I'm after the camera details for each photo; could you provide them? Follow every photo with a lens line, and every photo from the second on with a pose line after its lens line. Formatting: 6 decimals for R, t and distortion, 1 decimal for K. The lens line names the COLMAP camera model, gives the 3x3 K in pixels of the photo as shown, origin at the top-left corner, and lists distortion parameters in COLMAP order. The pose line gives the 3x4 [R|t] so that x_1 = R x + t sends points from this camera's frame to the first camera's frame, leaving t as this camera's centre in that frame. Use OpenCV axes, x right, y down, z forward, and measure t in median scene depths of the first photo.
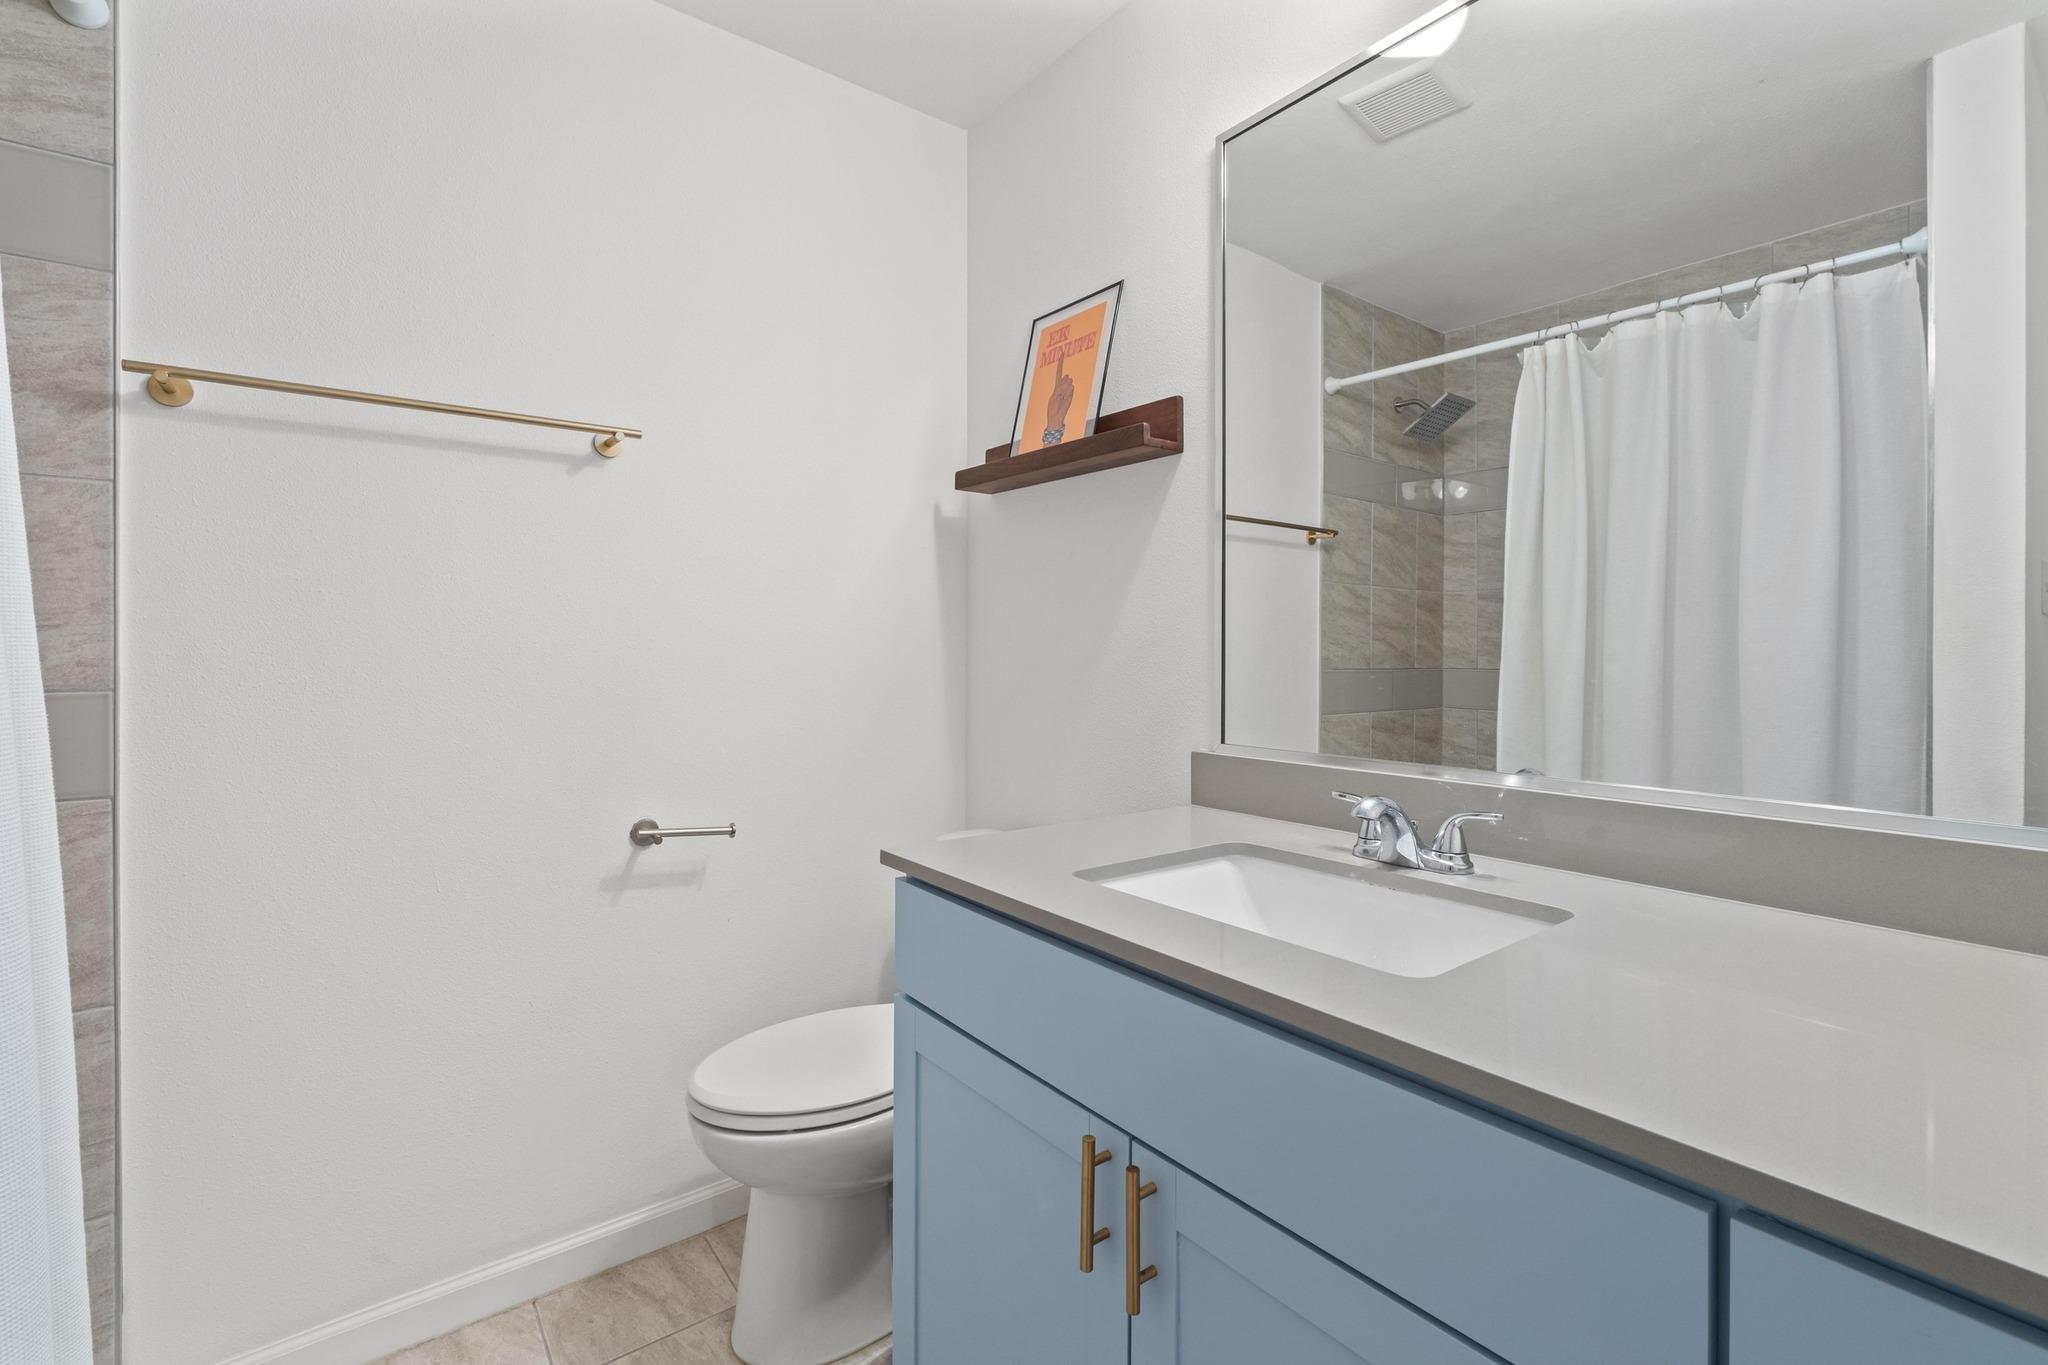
lens RADIAL K [[932.8, 0, 1029.2], [0, 932.8, 659.2], [0, 0, 1]] dist [0.000129, -0.000022]
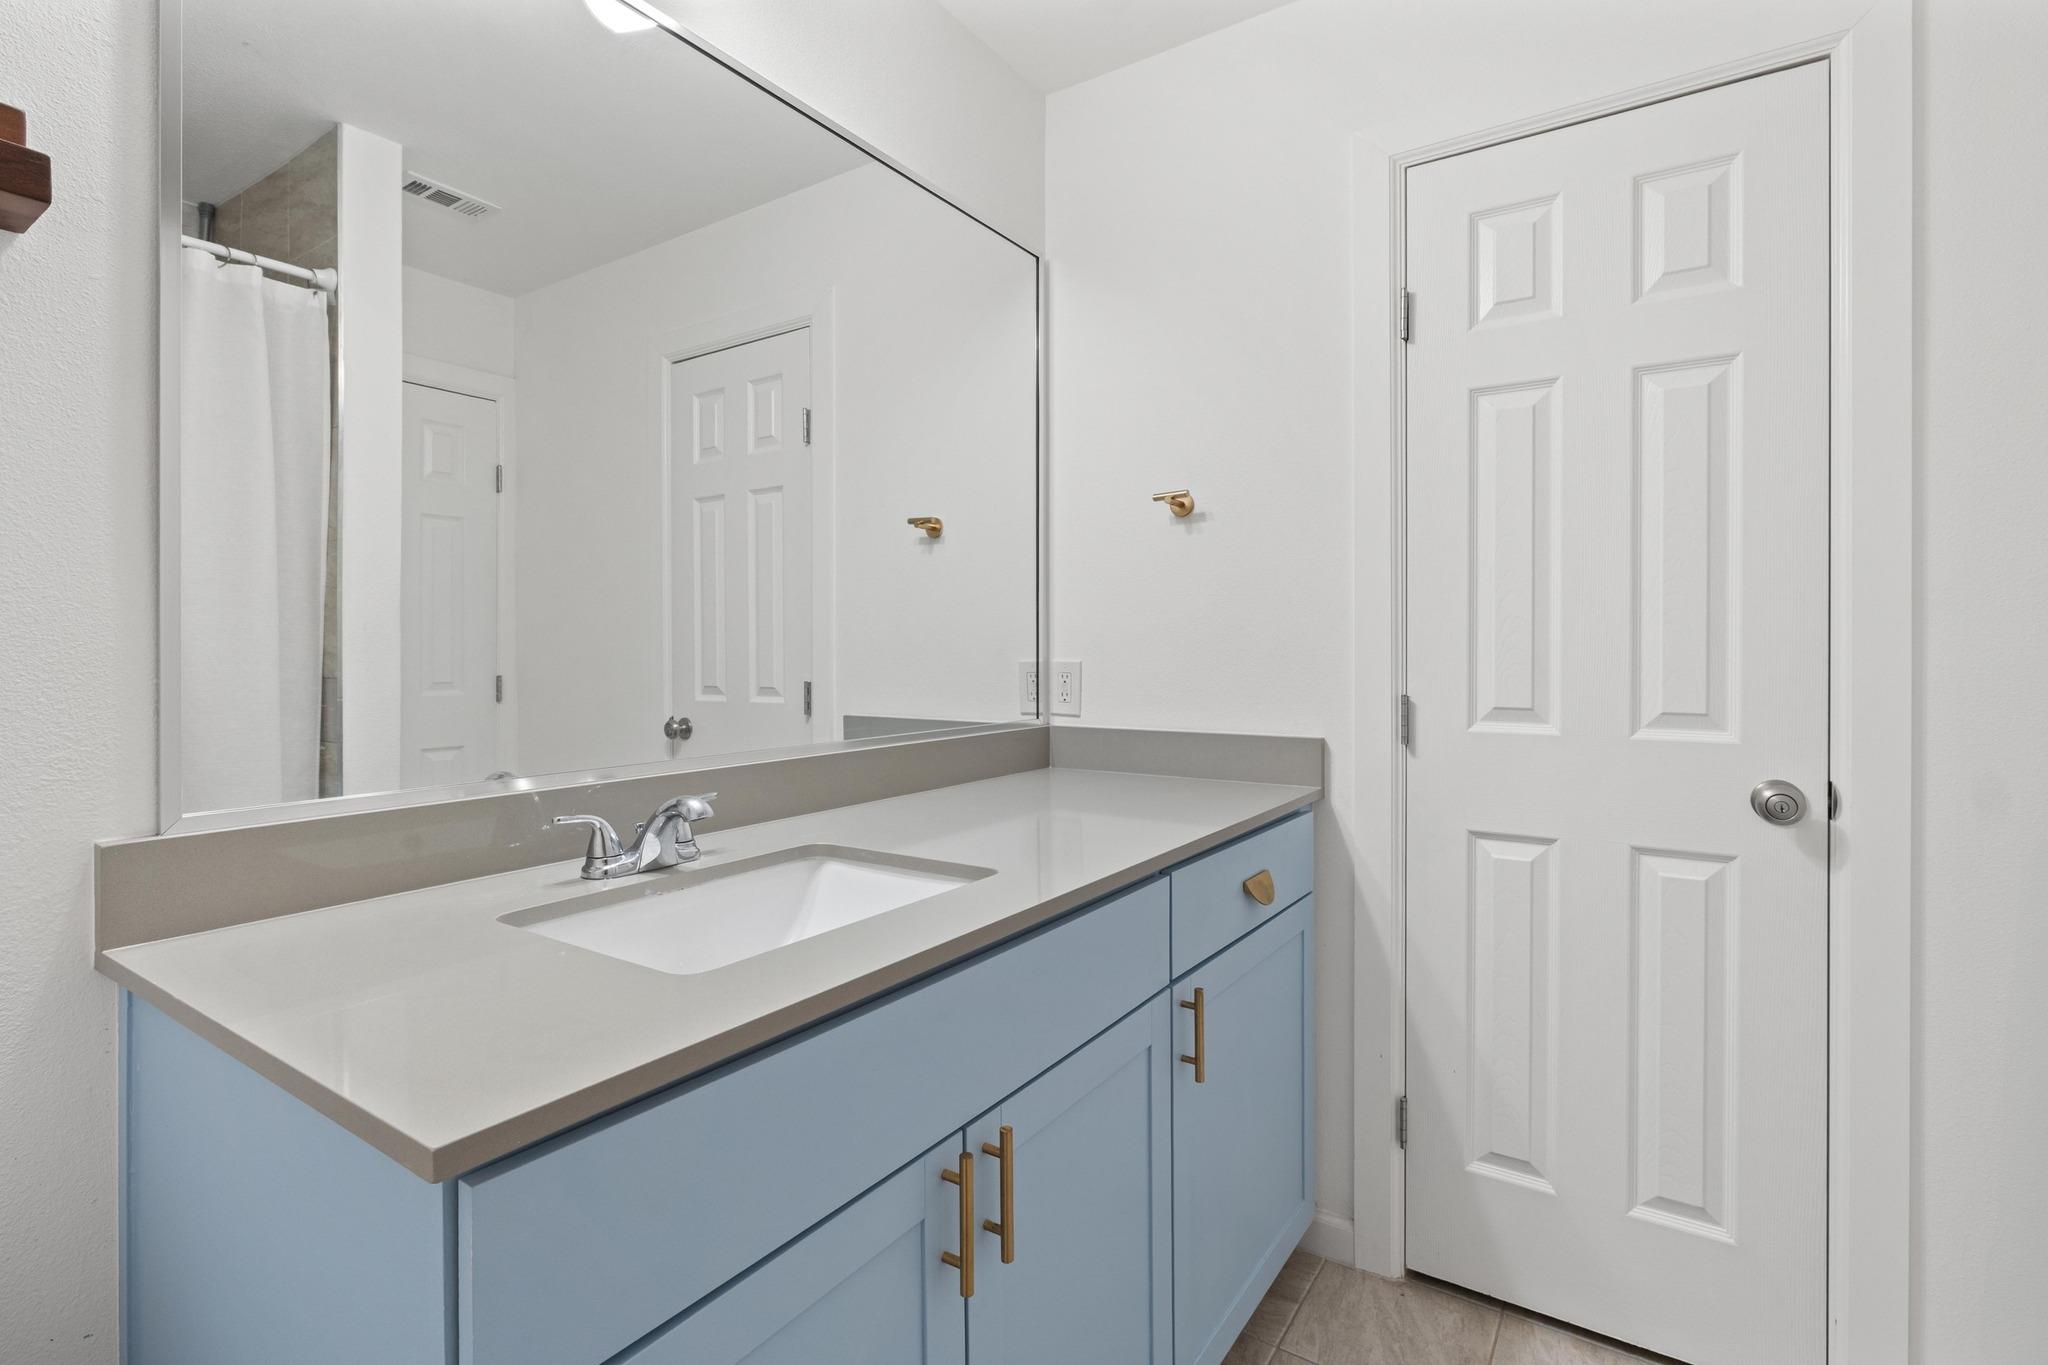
lens RADIAL K [[1000.1, 0, 1032.1], [0, 1000.1, 653.2], [0, 0, 1]] dist [0.001639, 0.000236]
pose [[-0.313470, -0.007439, 0.949569, -0.694972], [0.013154, 0.999839, 0.012175, -0.010984], [-0.949507, 0.016308, -0.313322, 0.925070]]
